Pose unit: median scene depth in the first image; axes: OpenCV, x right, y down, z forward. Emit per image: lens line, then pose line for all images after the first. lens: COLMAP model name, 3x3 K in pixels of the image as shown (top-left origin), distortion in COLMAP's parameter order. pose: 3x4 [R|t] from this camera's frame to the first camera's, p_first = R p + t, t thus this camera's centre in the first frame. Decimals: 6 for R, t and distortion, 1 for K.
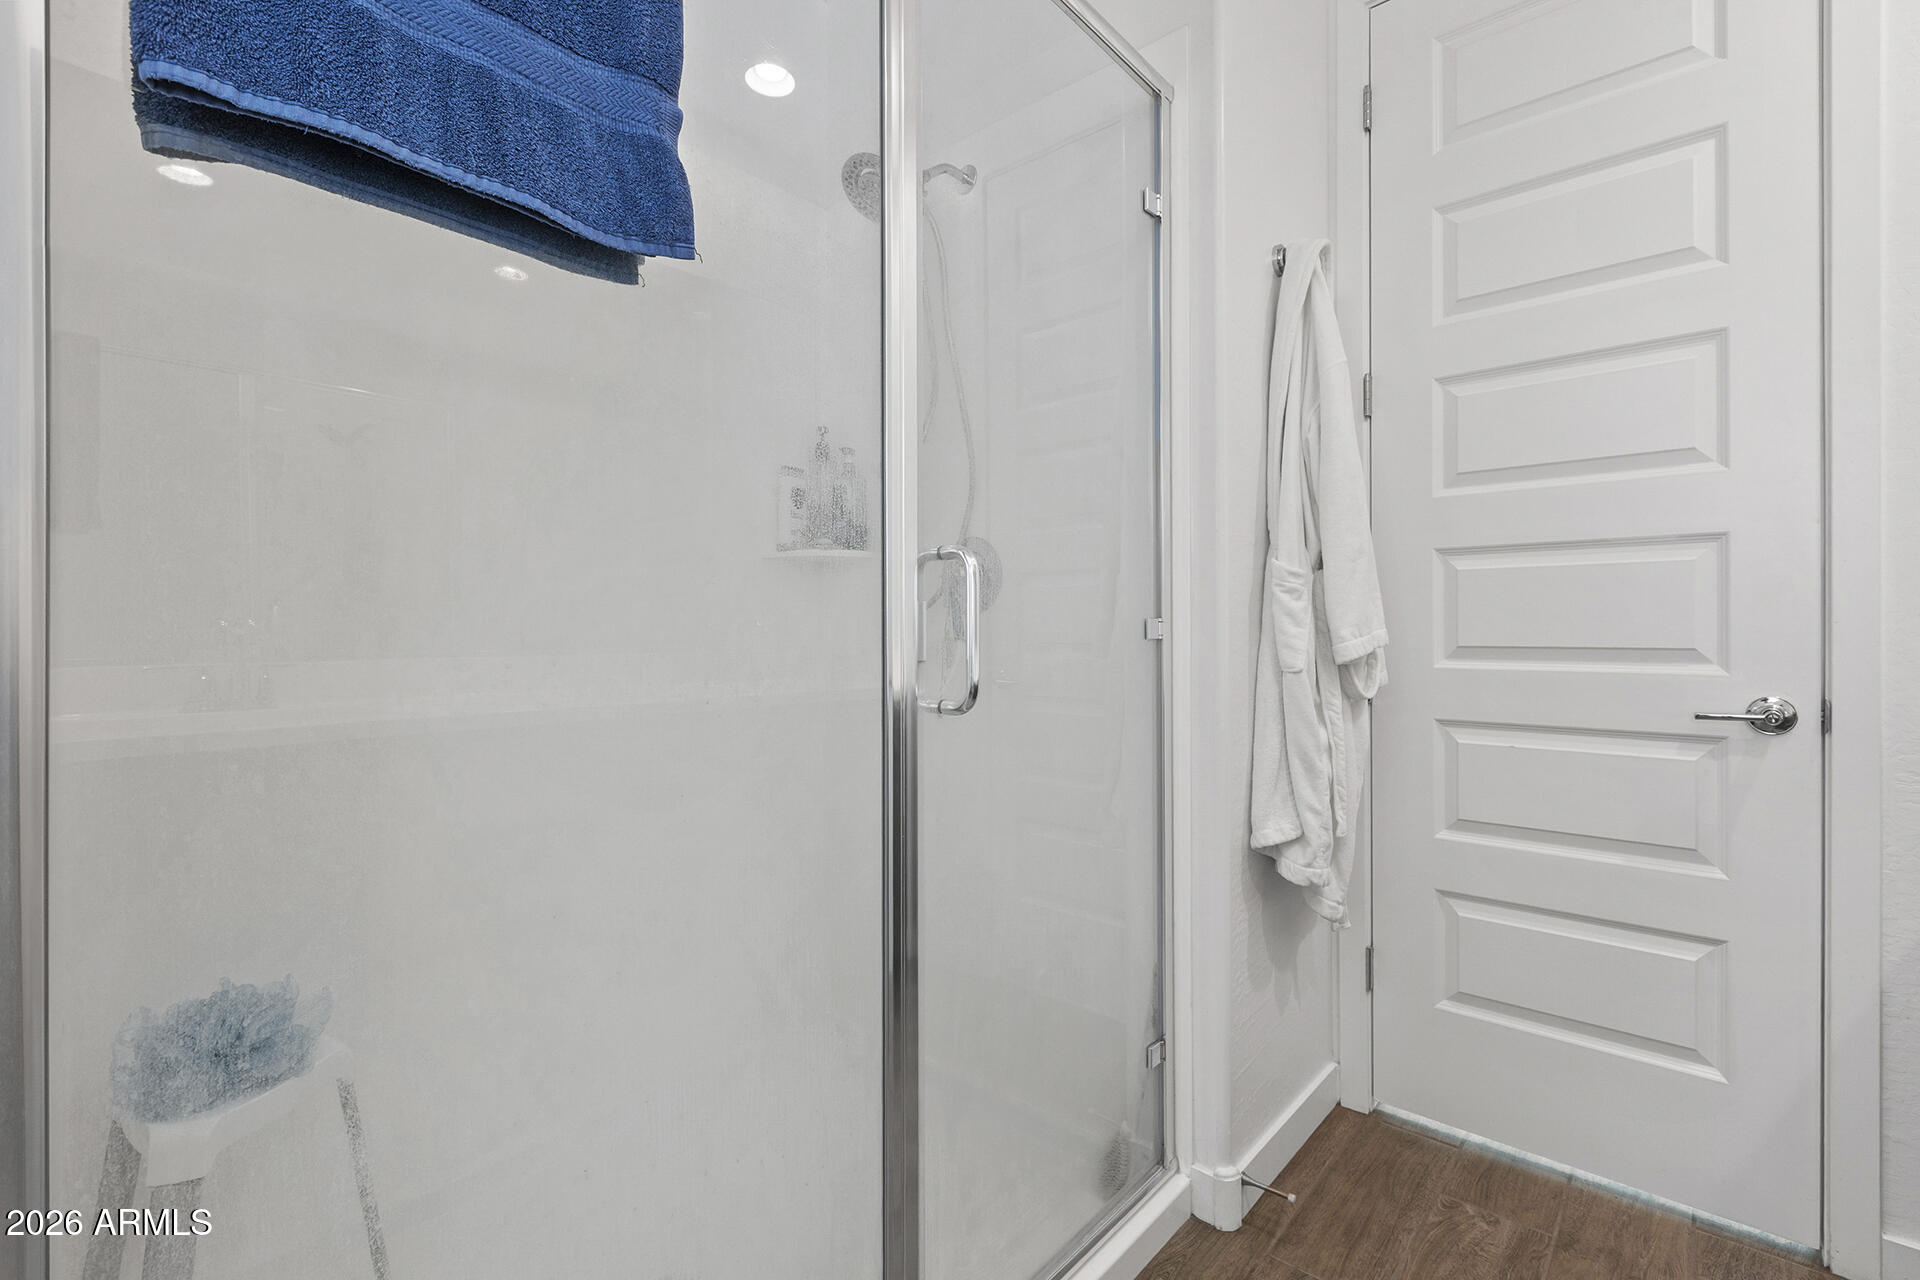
lens RADIAL K [[862.9, 0, 957.8], [0, 862.9, 651.7], [0, 0, 1]] dist [-0.001885, -0.000948]
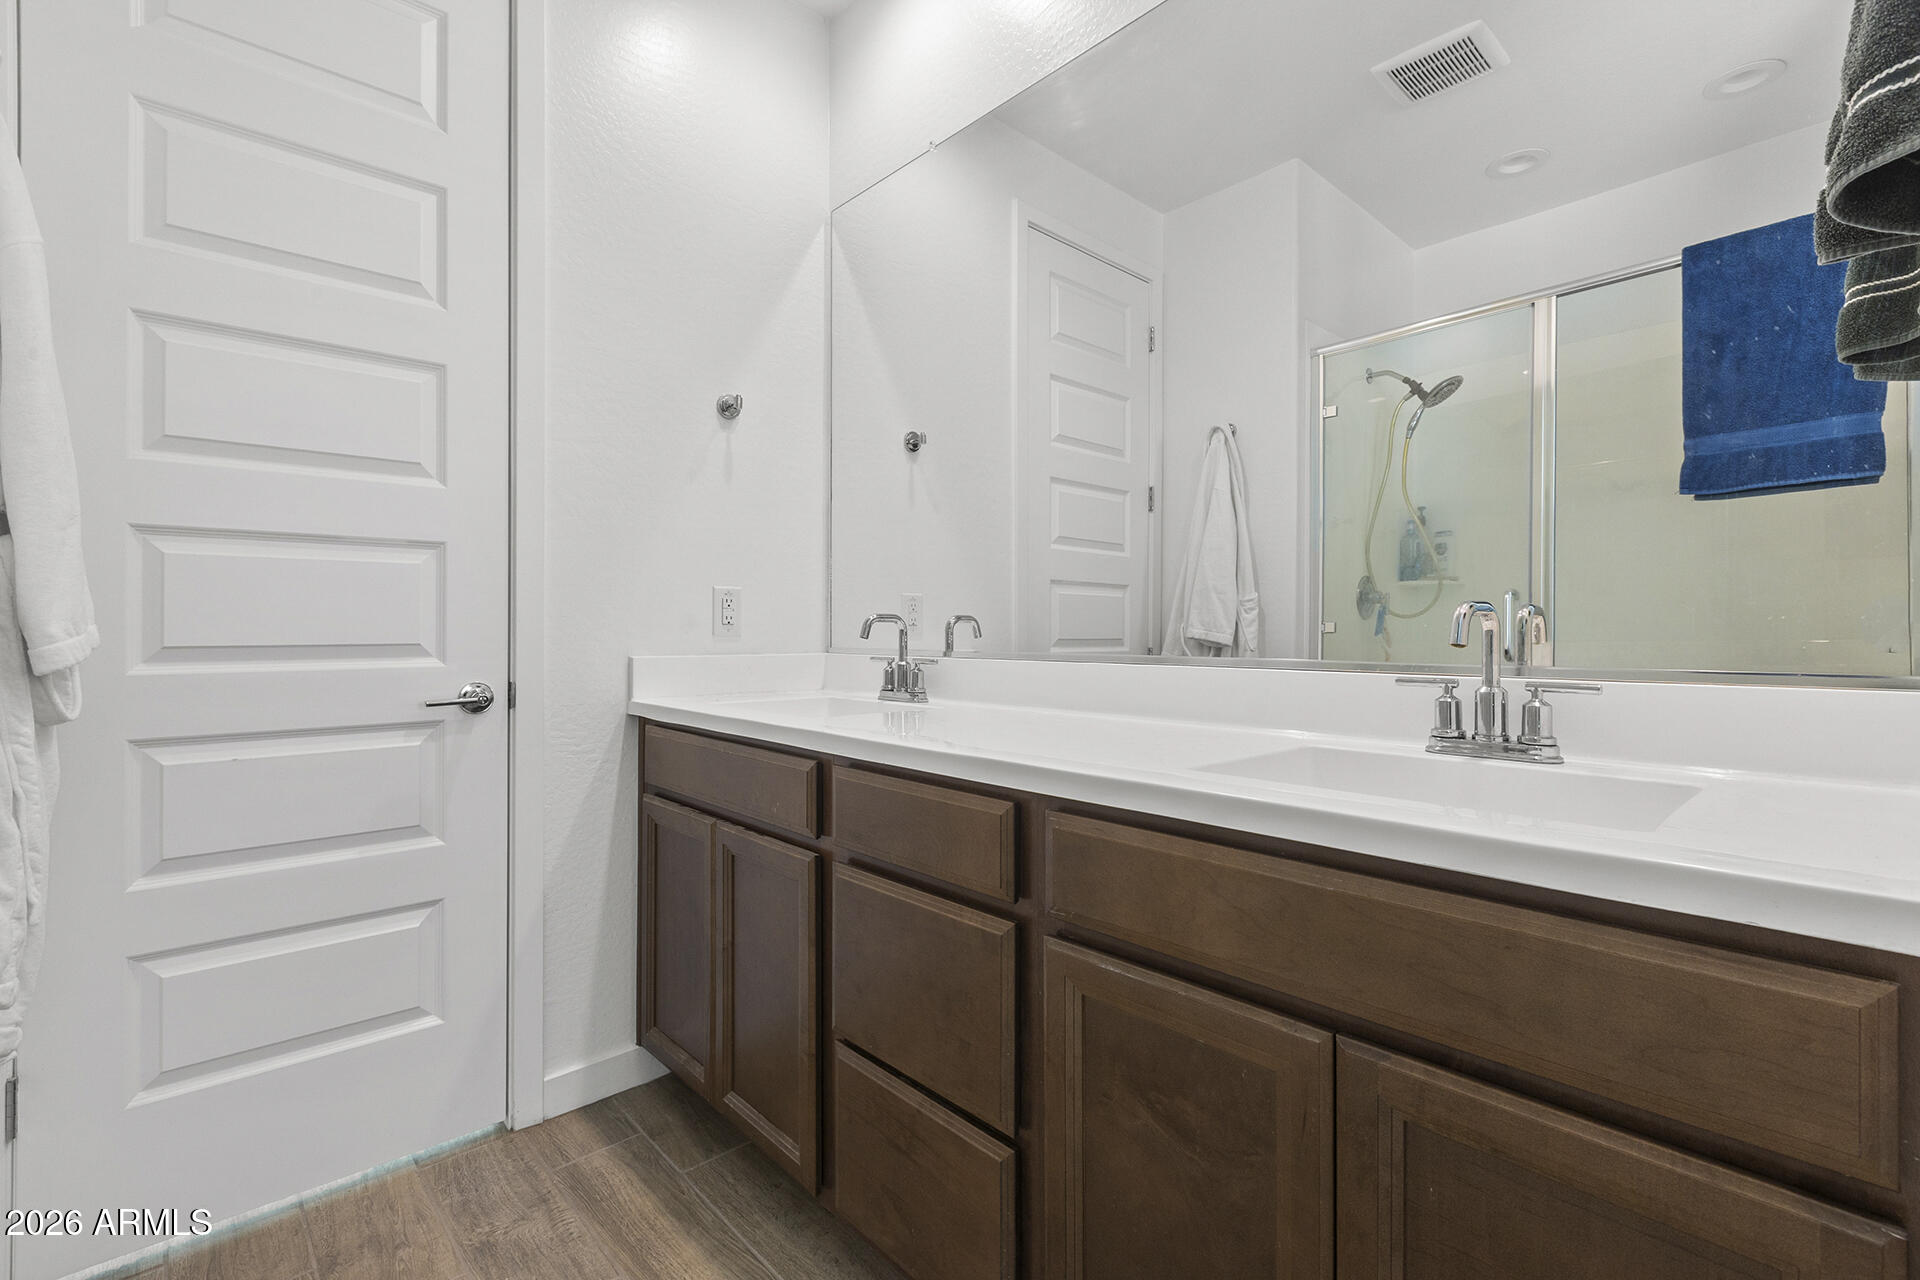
lens RADIAL K [[856.6, 0, 963.0], [0, 856.6, 639.3], [0, 0, 1]] dist [-0.004198, -0.000350]
pose [[0.095670, -0.010730, 0.995355, -0.165147], [0.027007, 0.999602, 0.008180, 0.000323], [-0.995047, 0.026099, 0.095921, 0.187345]]
